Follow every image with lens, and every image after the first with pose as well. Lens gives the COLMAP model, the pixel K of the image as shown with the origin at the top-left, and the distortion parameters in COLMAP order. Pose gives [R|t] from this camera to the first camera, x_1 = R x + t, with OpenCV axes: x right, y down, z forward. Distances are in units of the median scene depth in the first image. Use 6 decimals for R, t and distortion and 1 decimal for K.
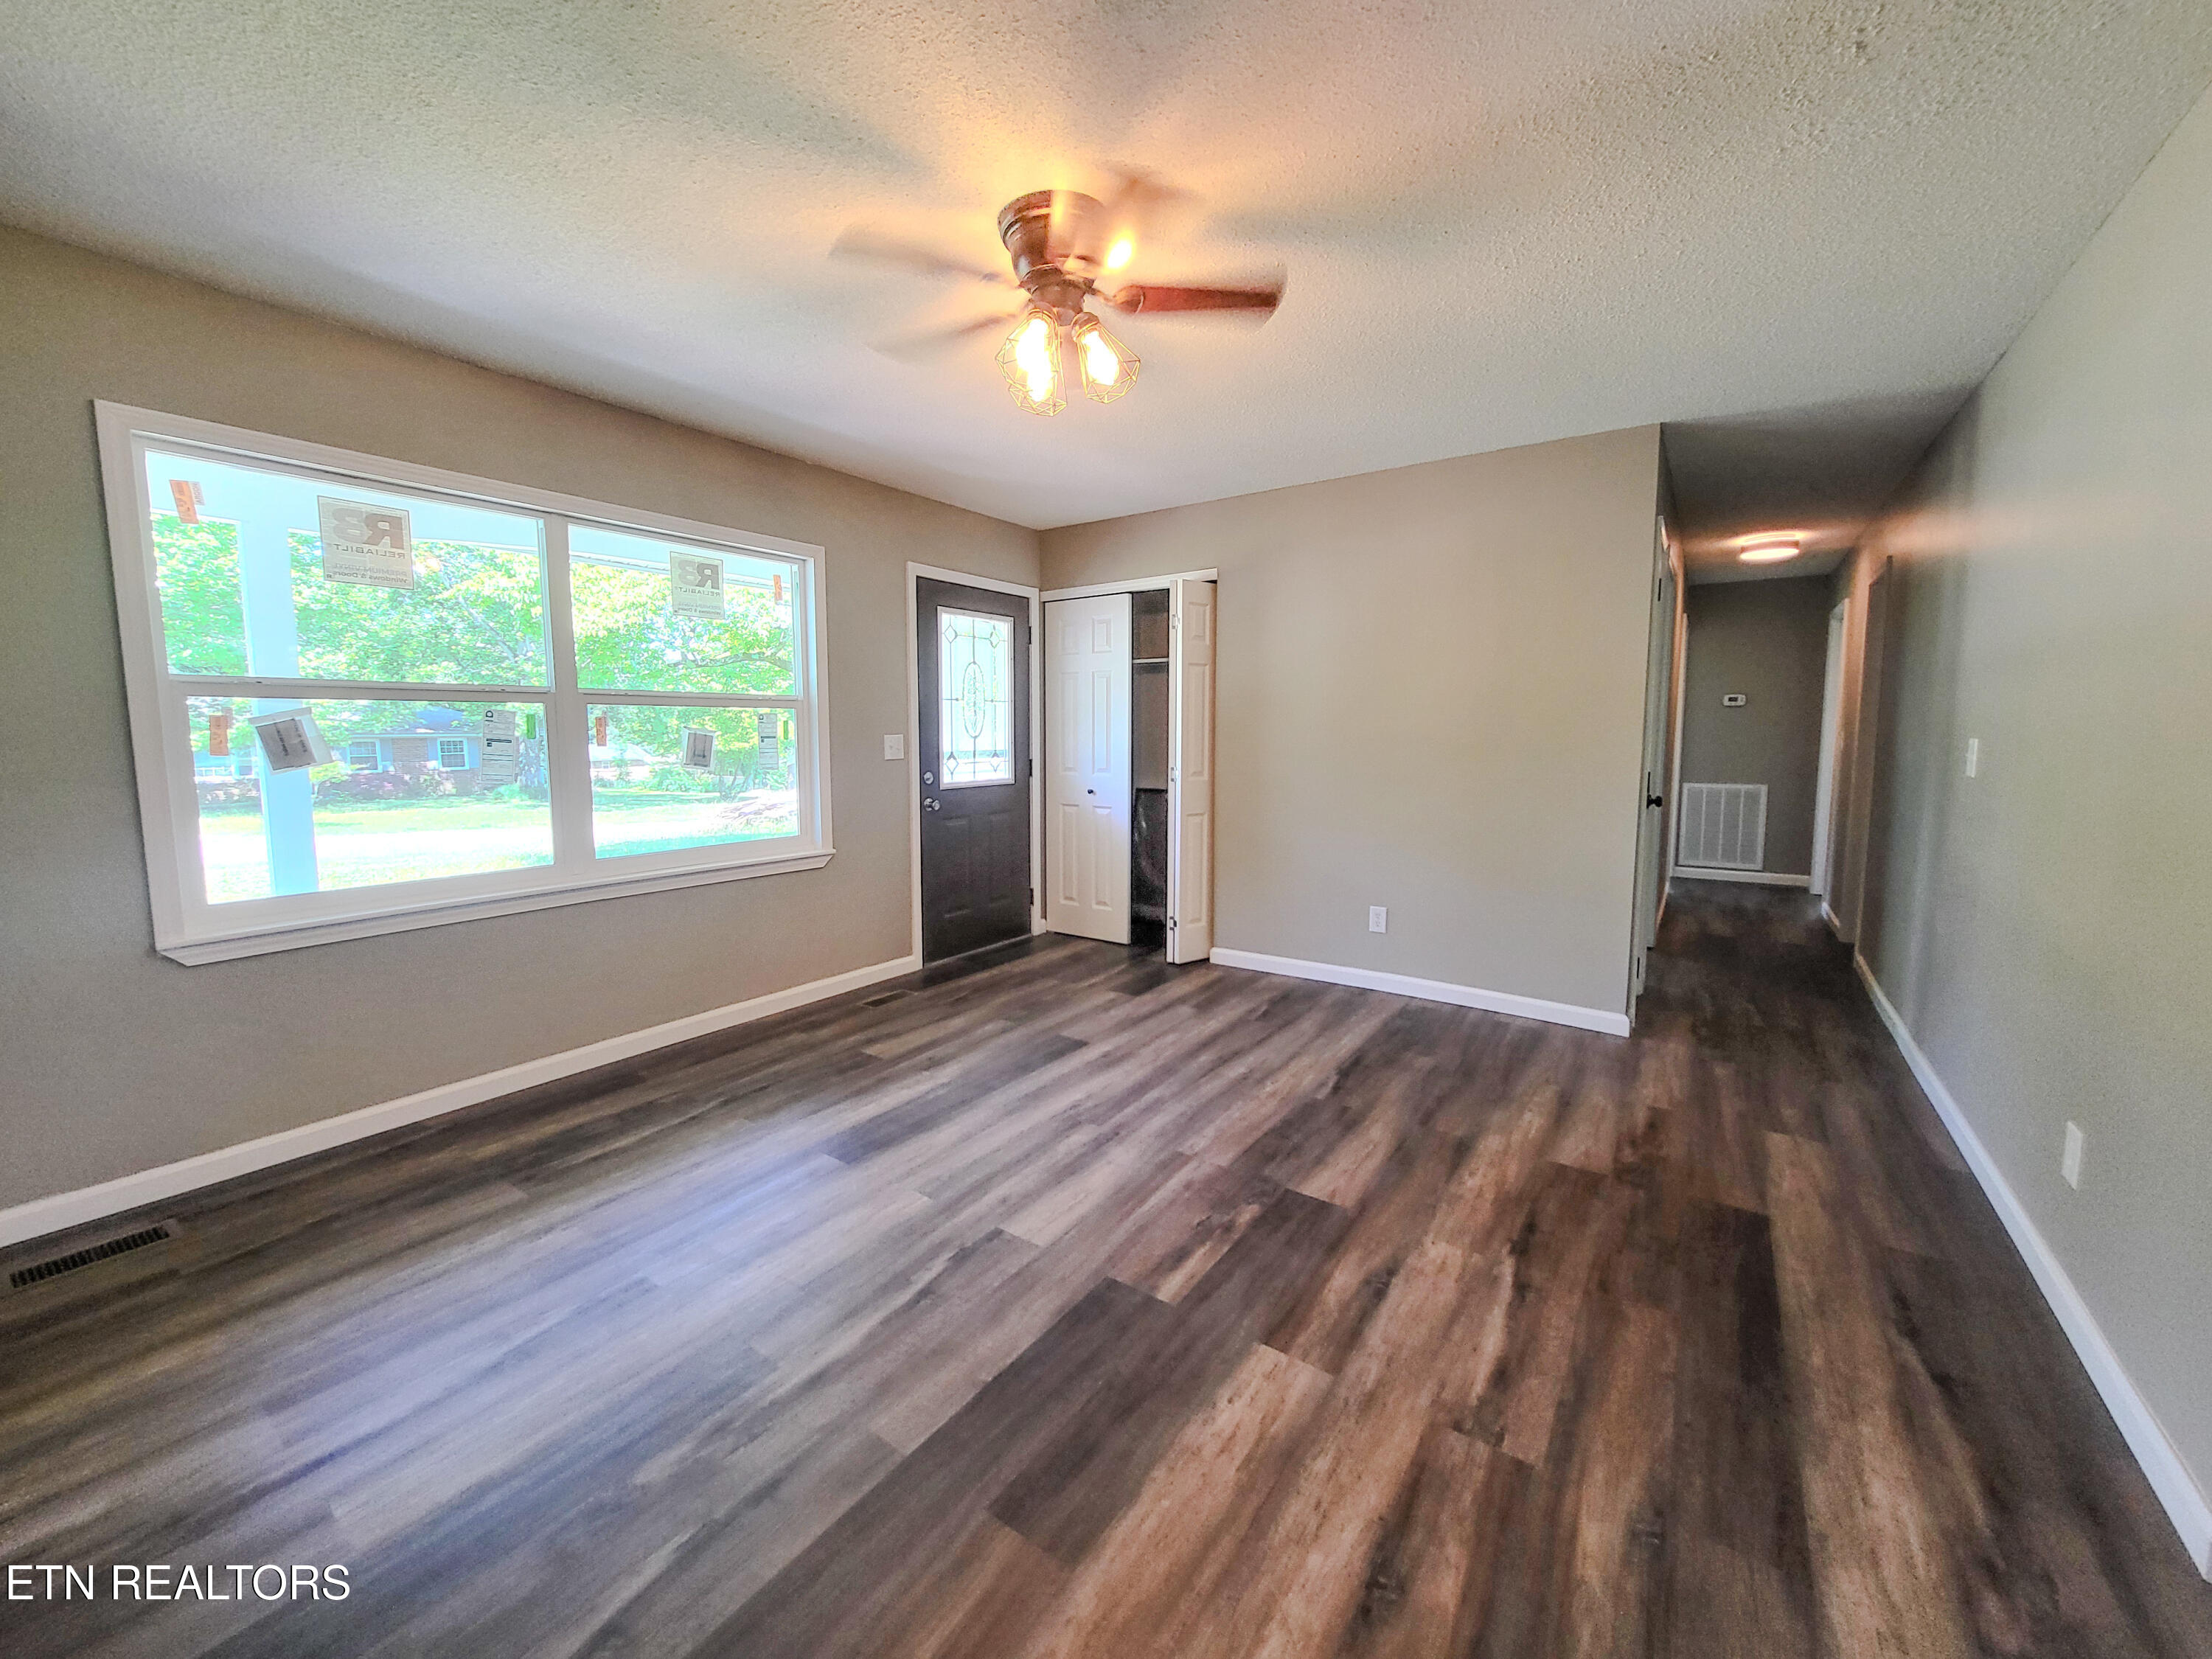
lens RADIAL K [[892.9, 0, 1085.8], [0, 892.9, 821.1], [0, 0, 1]] dist [-0.000493, -0.004395]
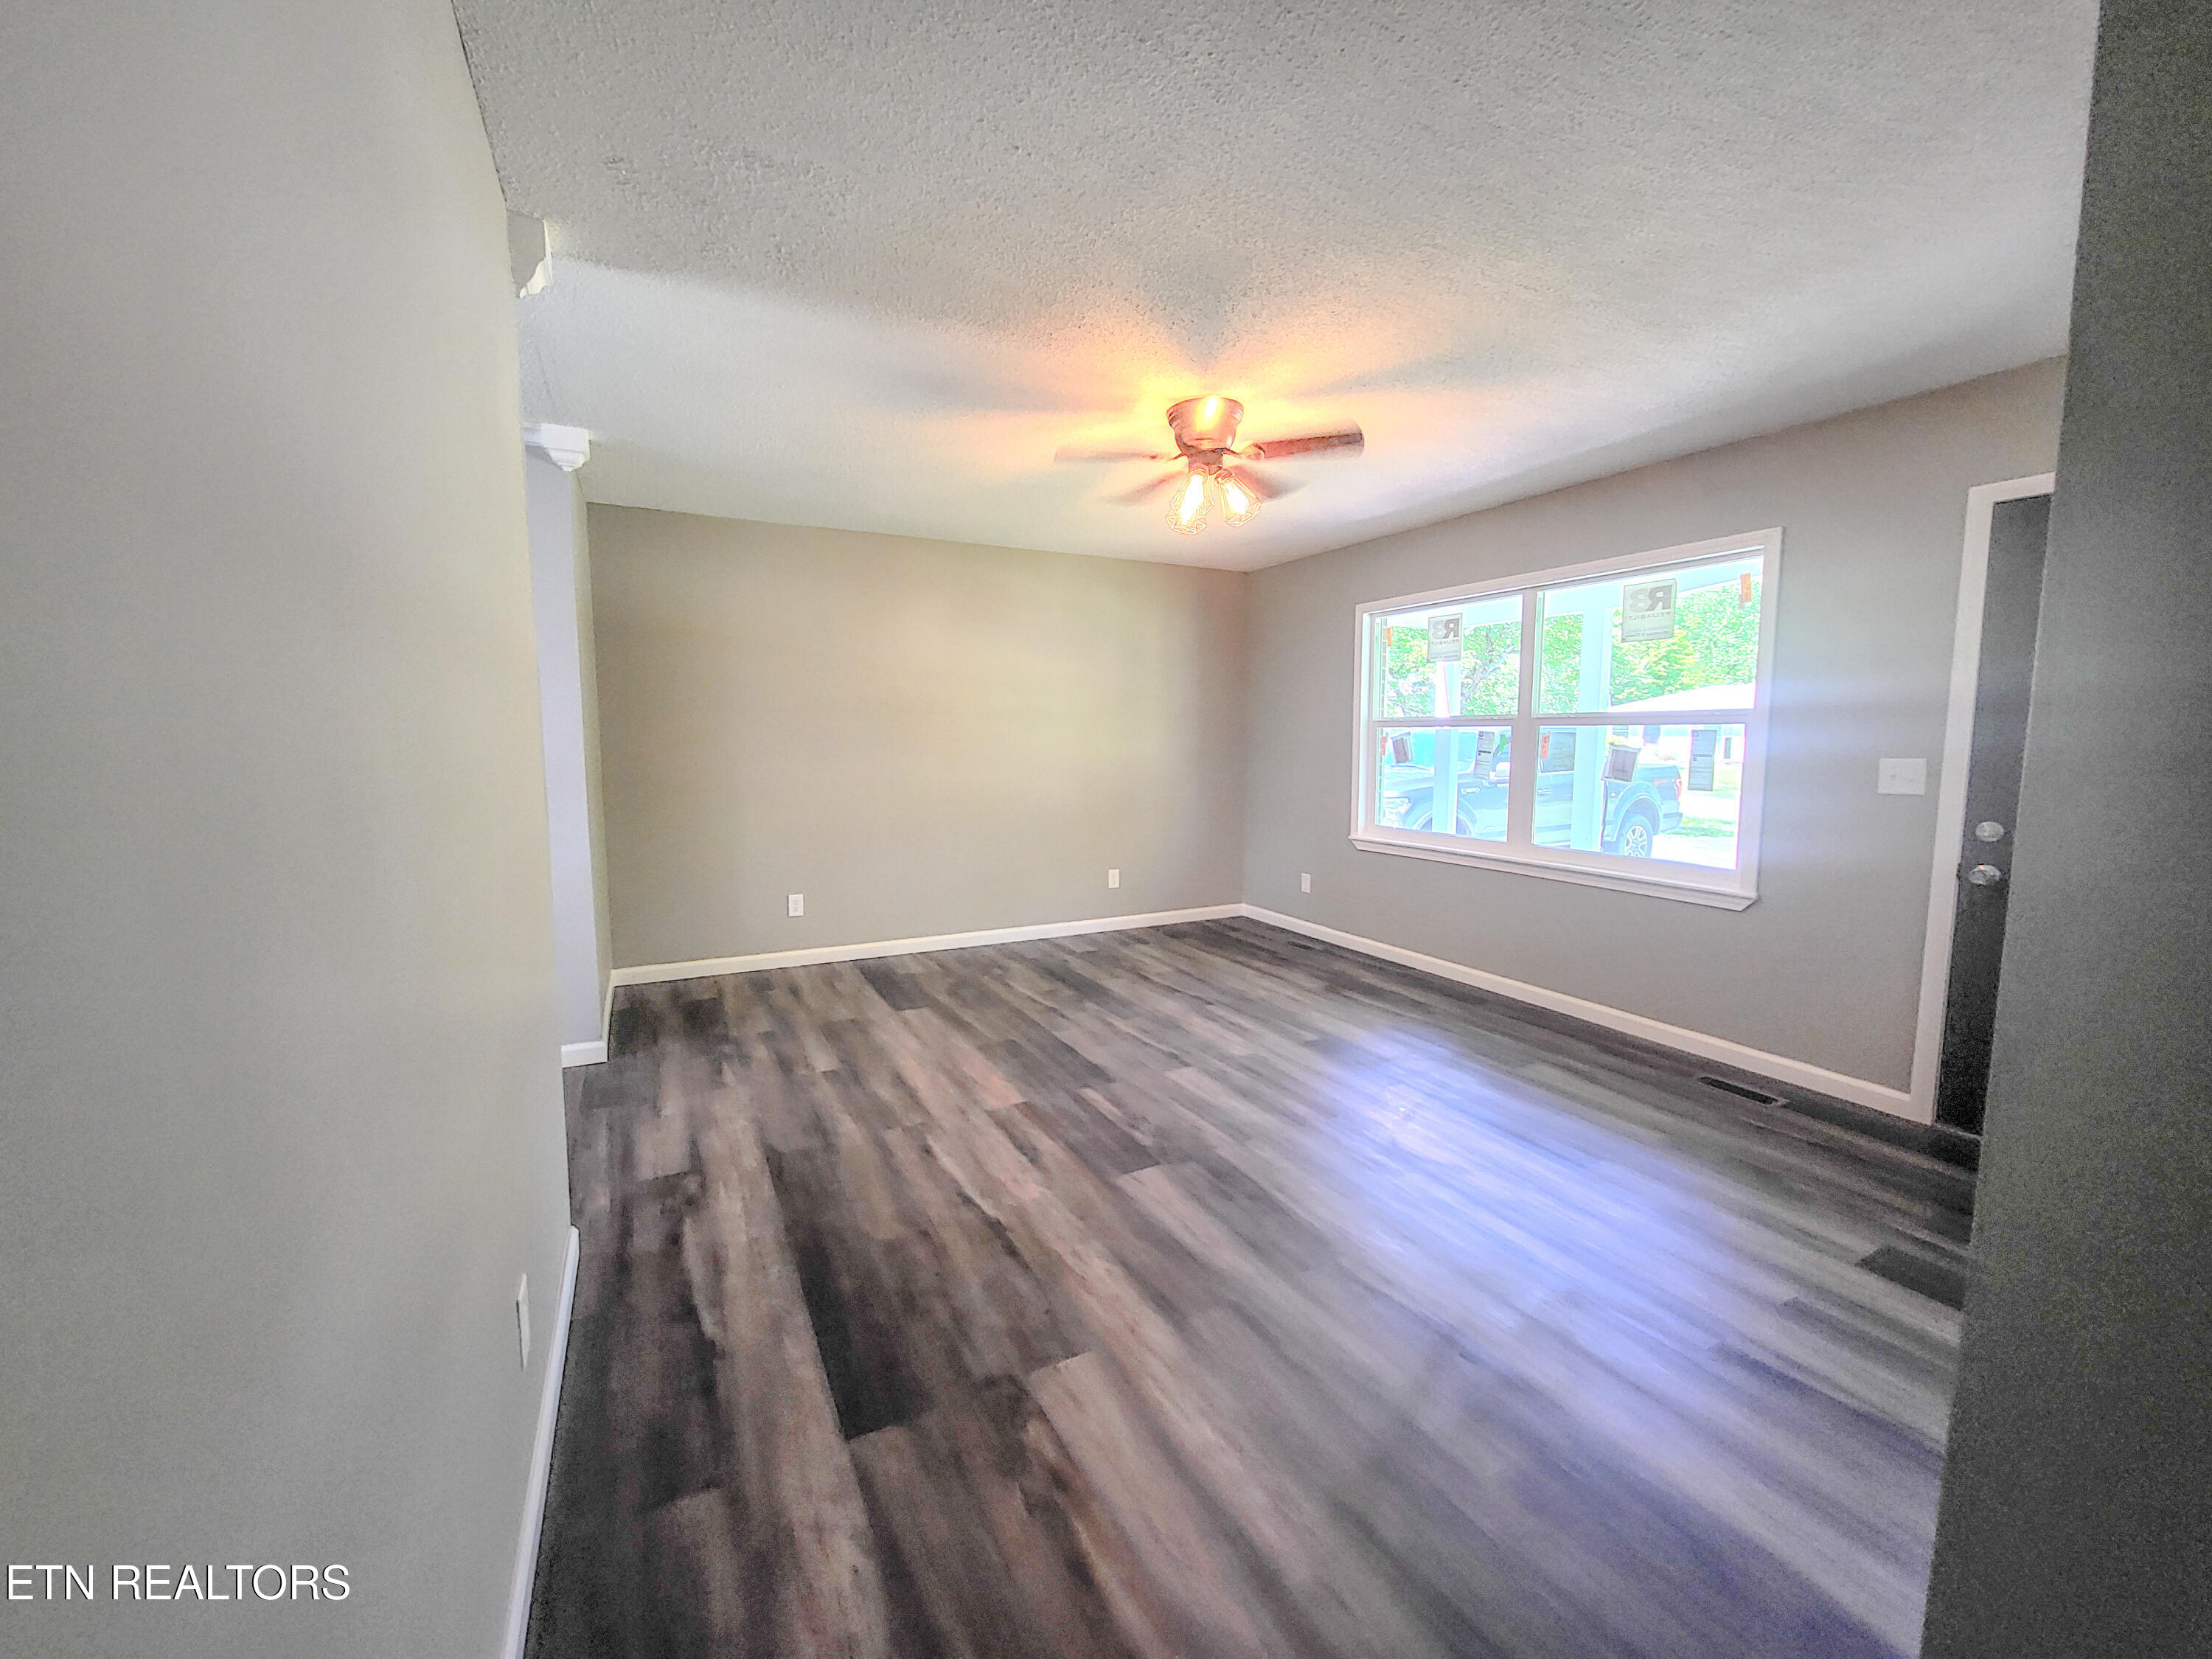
lens RADIAL K [[903.4, 0, 1075.9], [0, 903.4, 833.7], [0, 0, 1]] dist [-0.000540, 0.000077]
pose [[-0.496938, 0.097816, -0.862256, 1.350910], [-0.086199, 0.983149, 0.161208, -0.187693], [0.863494, 0.154436, -0.480132, 1.540932]]
